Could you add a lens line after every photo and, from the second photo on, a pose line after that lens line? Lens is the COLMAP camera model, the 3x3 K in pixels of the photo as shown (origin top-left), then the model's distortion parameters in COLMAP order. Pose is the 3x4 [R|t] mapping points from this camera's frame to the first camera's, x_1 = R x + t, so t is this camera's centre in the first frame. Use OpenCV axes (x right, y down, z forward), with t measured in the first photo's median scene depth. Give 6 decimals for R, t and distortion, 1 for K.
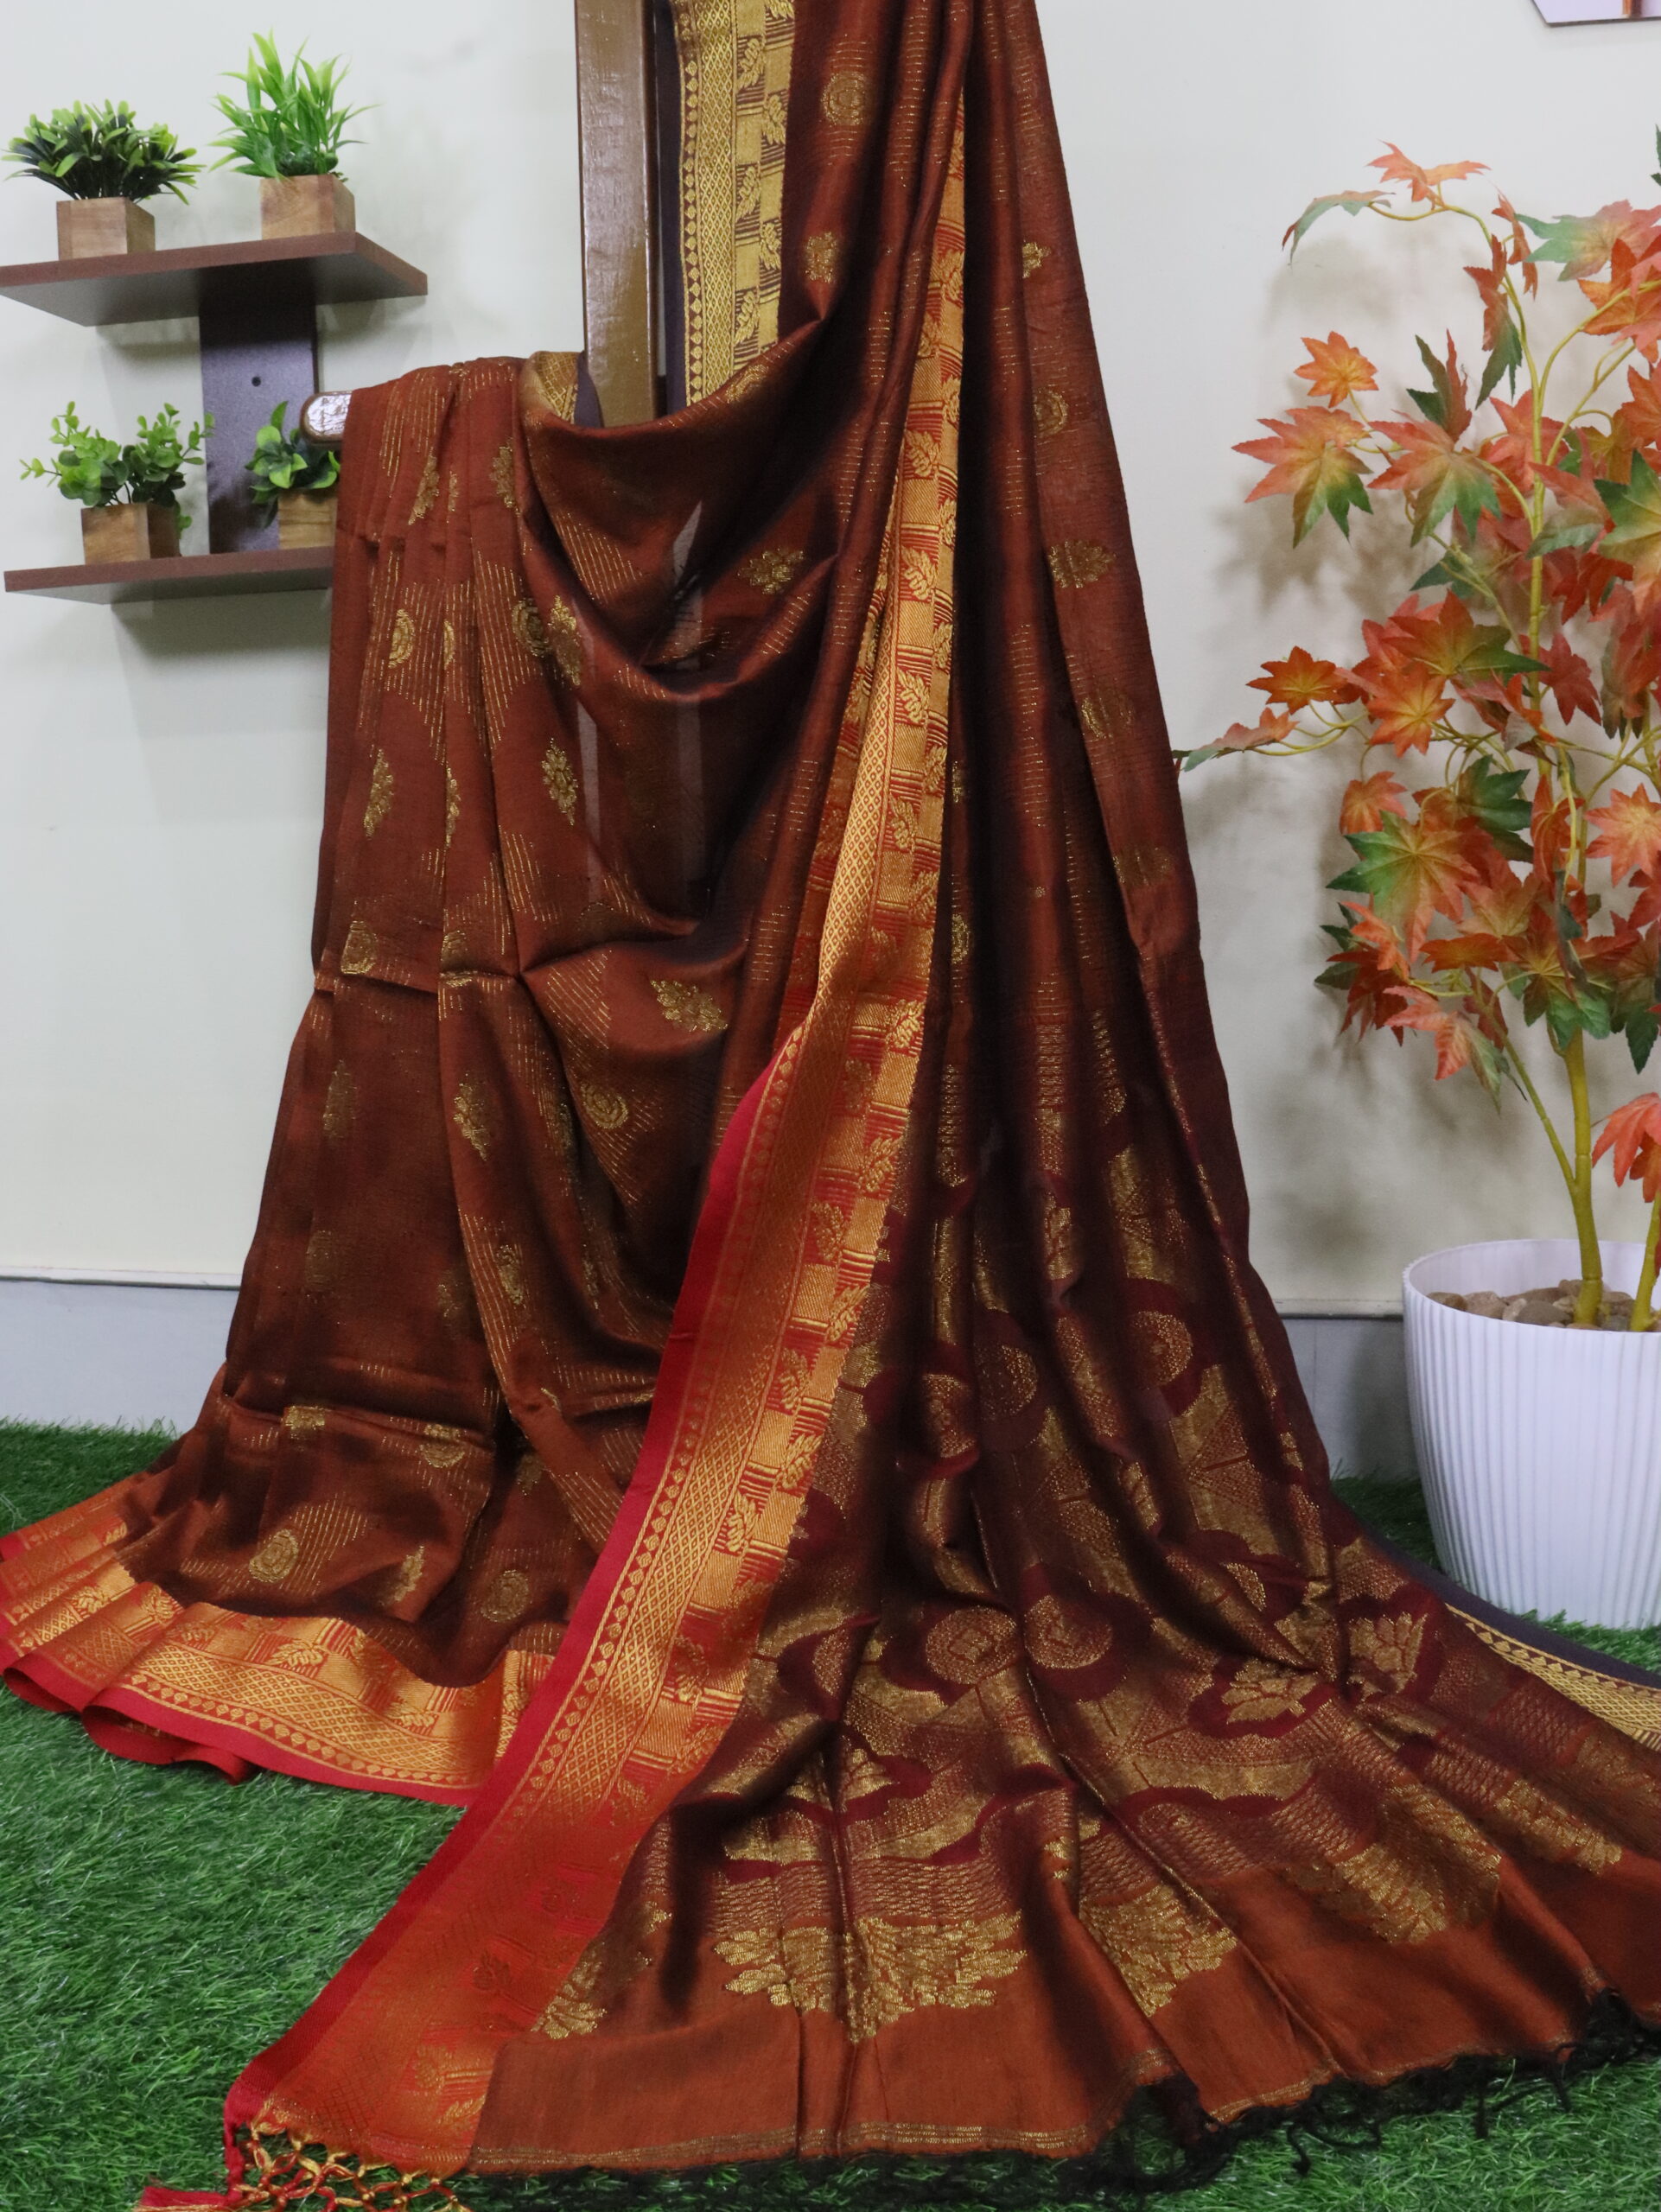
lens RADIAL K [[2081.6, 0, 830.5], [0, 2081.6, 1106.0], [0, 0, 1]] dist [-0.173320, 0.153605]
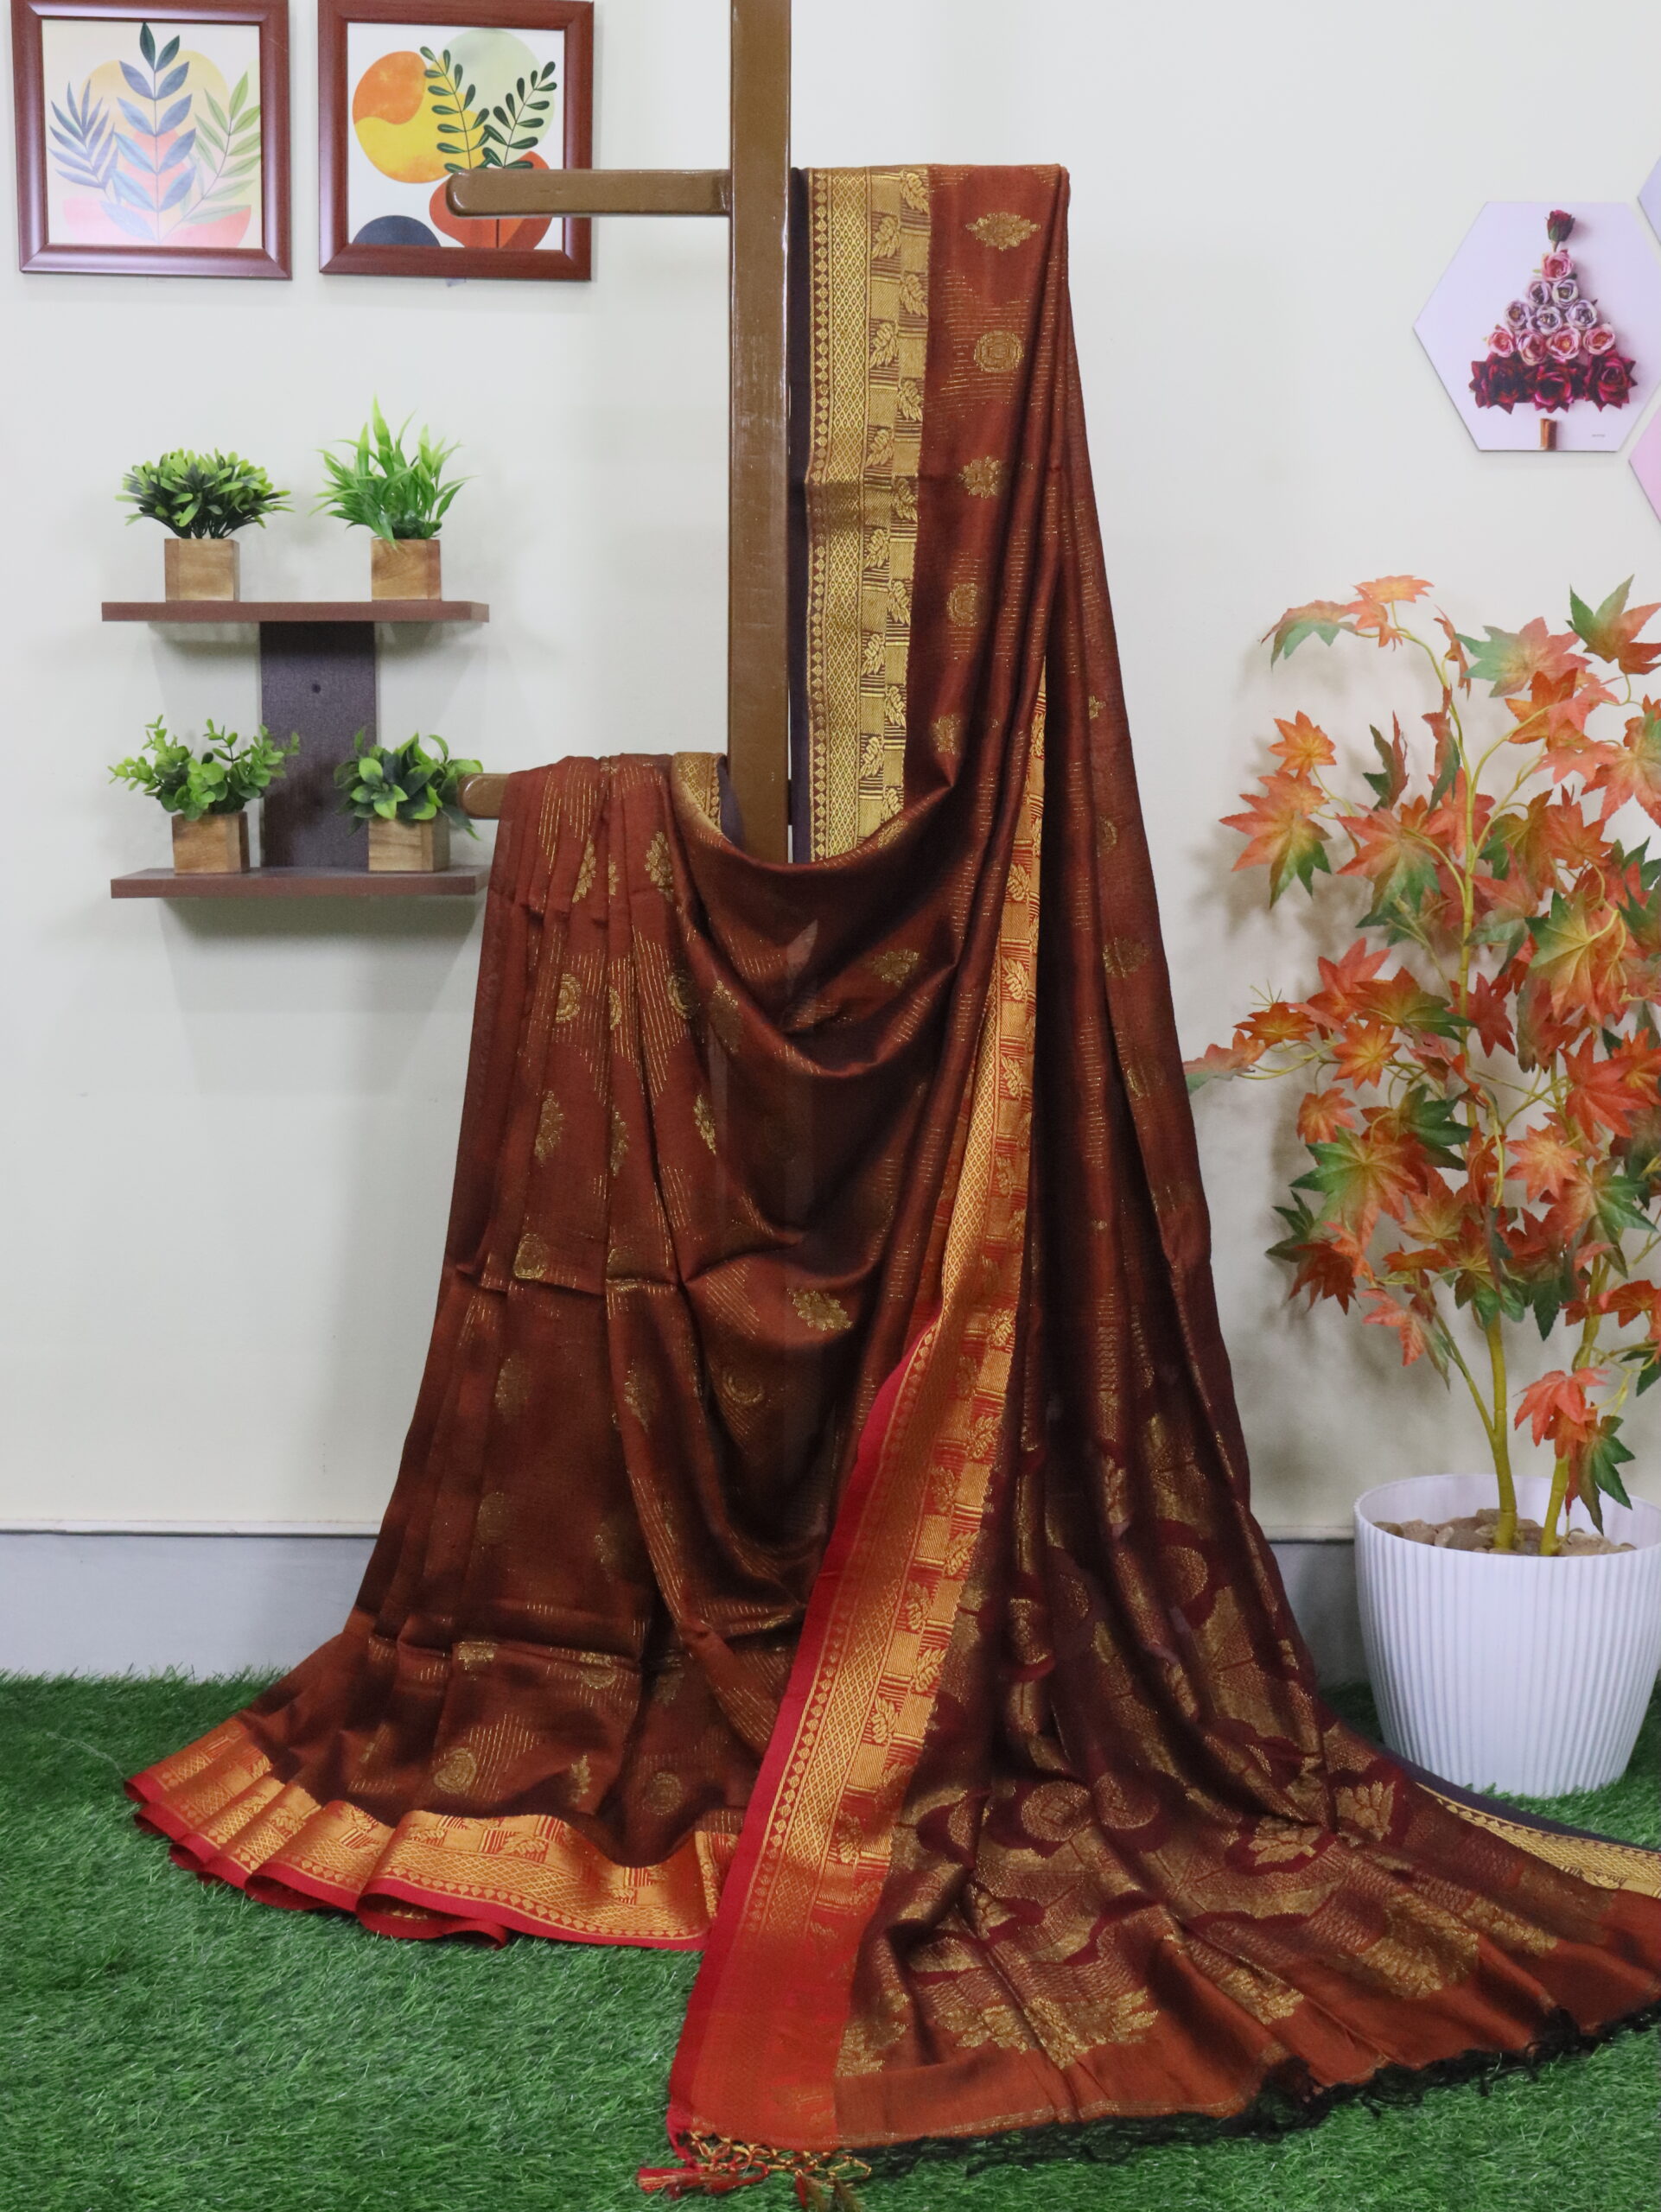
lens RADIAL K [[3177.2, 0, 830.5], [0, 3177.2, 1106.0], [0, 0, 1]] dist [-0.008948, 0.014909]
pose [[0.983783, 0.002579, 0.179344, -0.411305], [0.001605, 0.999730, -0.023181, -0.127751], [-0.179355, 0.023093, 0.983513, -0.900072]]
